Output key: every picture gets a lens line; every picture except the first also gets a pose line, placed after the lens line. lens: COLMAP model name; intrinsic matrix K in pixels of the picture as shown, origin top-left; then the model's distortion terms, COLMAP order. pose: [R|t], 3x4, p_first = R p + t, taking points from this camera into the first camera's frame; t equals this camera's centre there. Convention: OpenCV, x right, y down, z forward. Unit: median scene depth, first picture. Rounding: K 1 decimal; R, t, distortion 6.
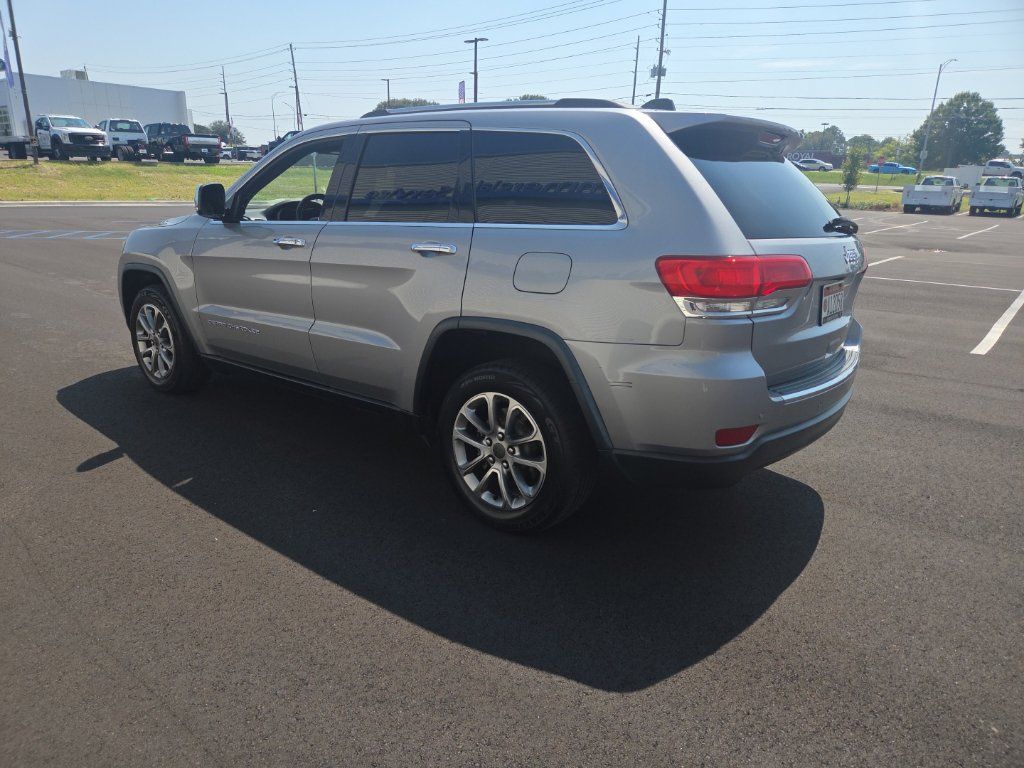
lens RADIAL K [[674.1, 0, 497.1], [0, 674.1, 405.8], [0, 0, 1]] dist [0.067841, -0.057690]
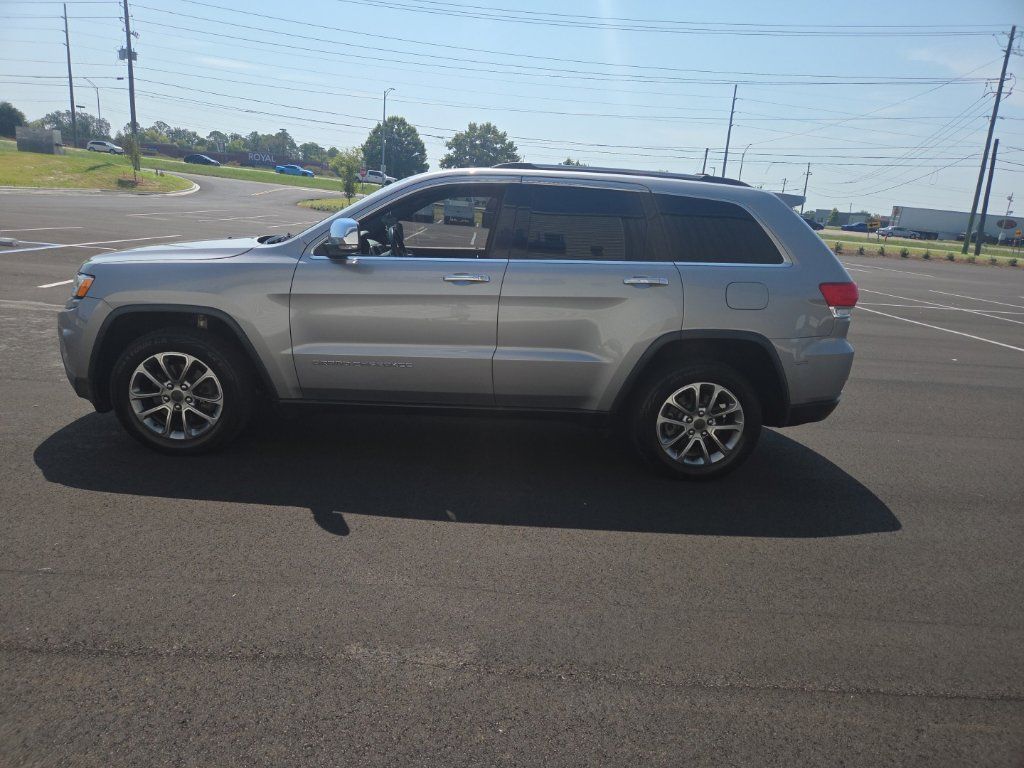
lens RADIAL K [[673.4, 0, 497.4], [0, 673.4, 407.0], [0, 0, 1]] dist [0.065963, -0.052966]
pose [[0.754843, -0.156109, 0.637058, -0.938167], [0.153266, 0.986356, 0.060100, -0.091463], [-0.637748, 0.052273, 0.768470, 0.149140]]
